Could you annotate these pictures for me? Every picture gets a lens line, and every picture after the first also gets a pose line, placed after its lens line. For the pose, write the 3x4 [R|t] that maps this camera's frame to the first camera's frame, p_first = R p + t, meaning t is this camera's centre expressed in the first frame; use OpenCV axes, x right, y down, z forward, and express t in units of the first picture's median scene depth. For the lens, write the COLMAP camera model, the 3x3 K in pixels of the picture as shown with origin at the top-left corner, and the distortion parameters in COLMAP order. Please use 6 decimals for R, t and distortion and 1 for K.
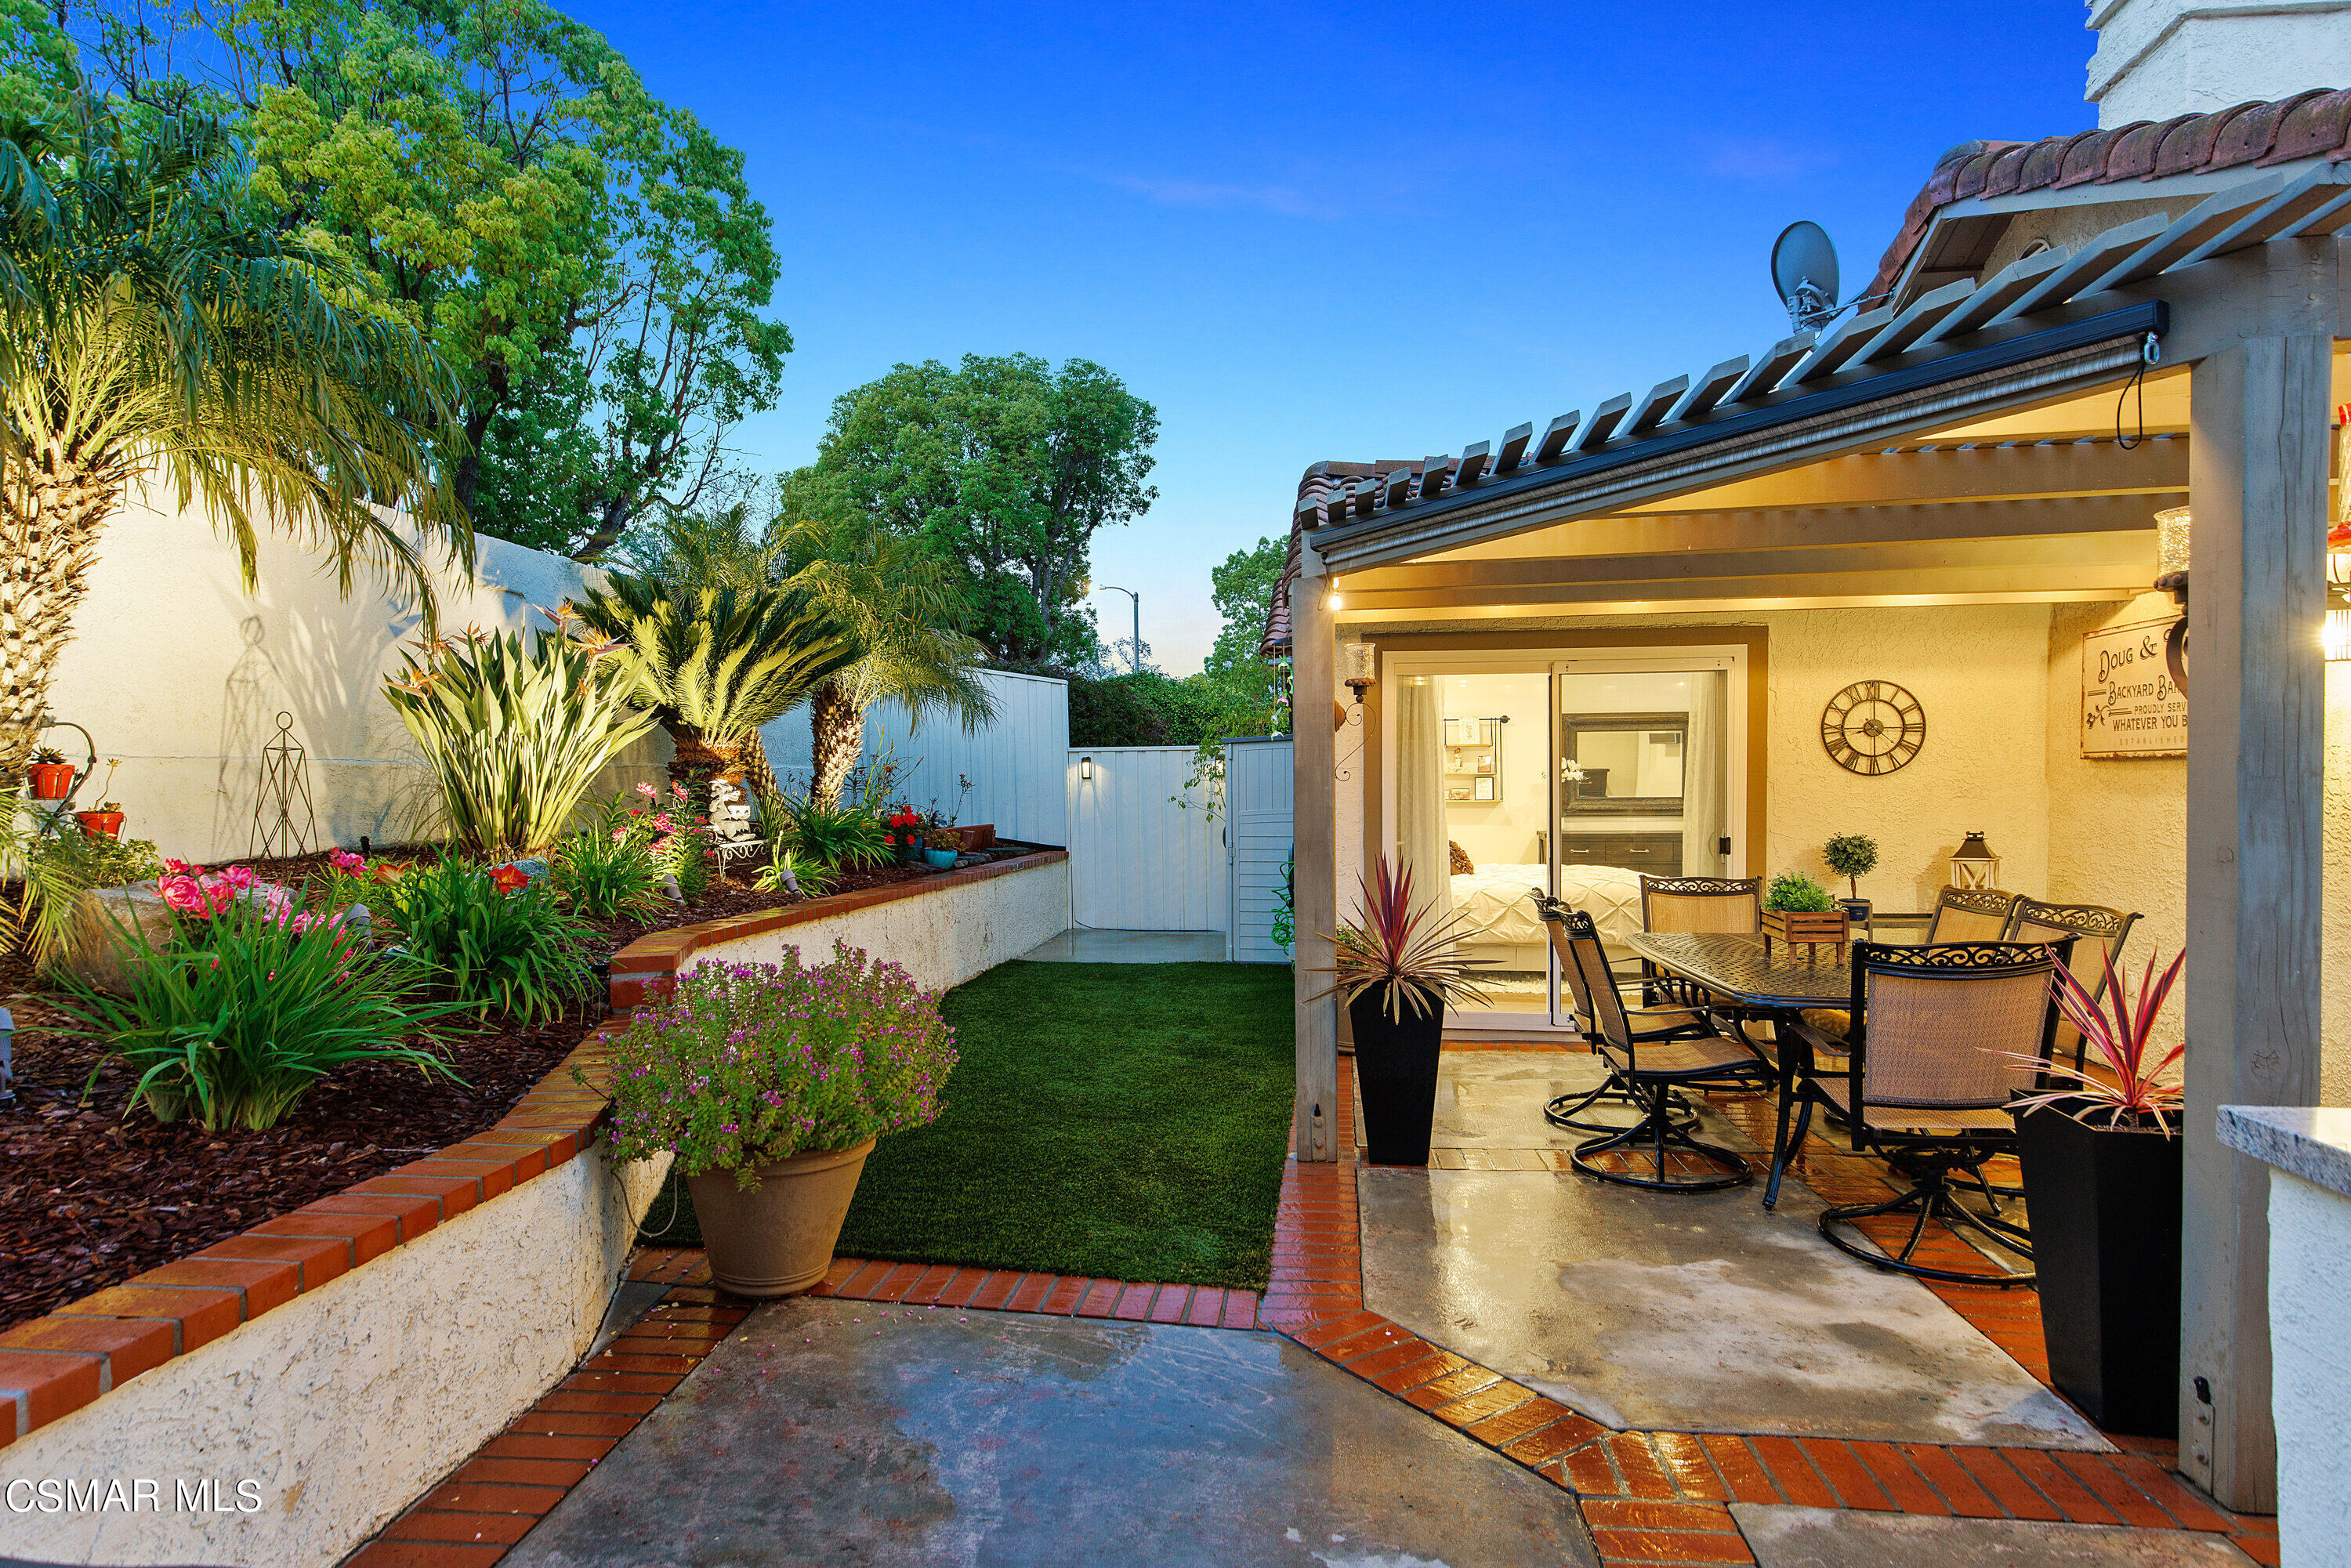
lens RADIAL K [[1218.8, 0, 1151.5], [0, 1218.8, 824.2], [0, 0, 1]] dist [0.002758, -0.000215]
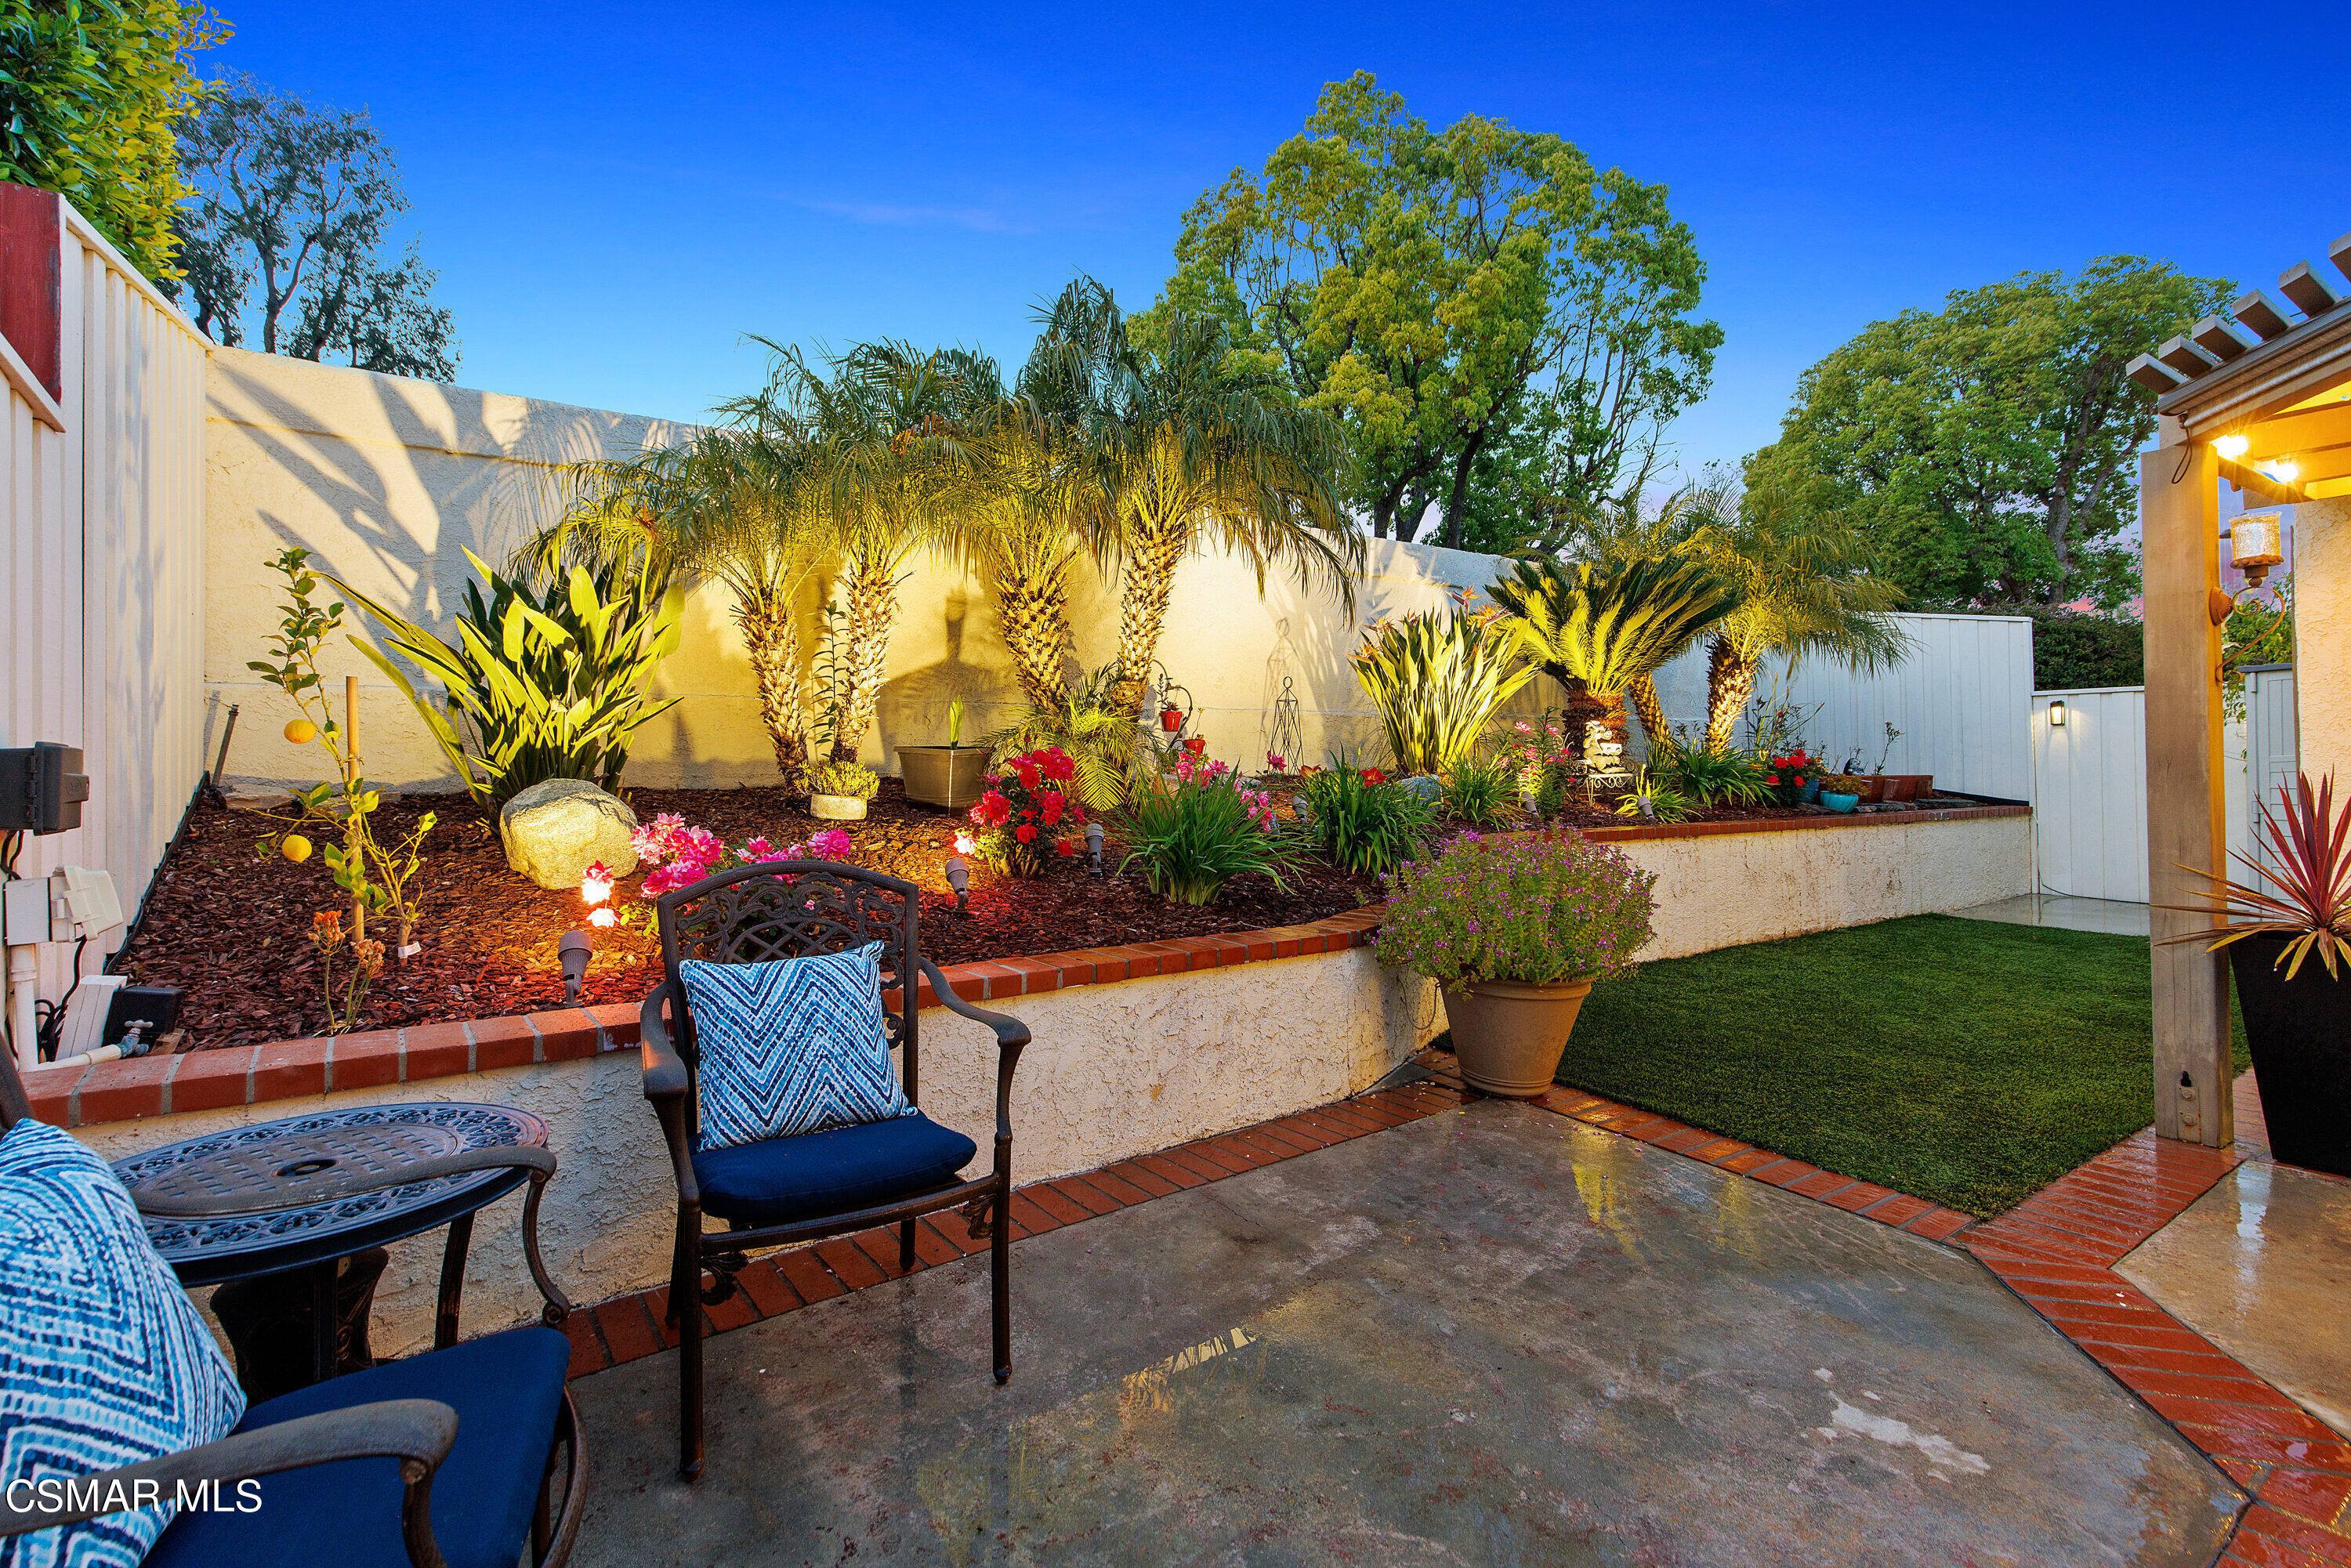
lens RADIAL K [[1062.6, 0, 1165.5], [0, 1062.6, 763.6], [0, 0, 1]] dist [0.007000, -0.003049]
pose [[0.674684, 0.007317, -0.738070, 0.114804], [-0.026711, 0.999538, -0.014508, 0.026929], [0.737623, 0.029503, 0.674568, -0.009498]]
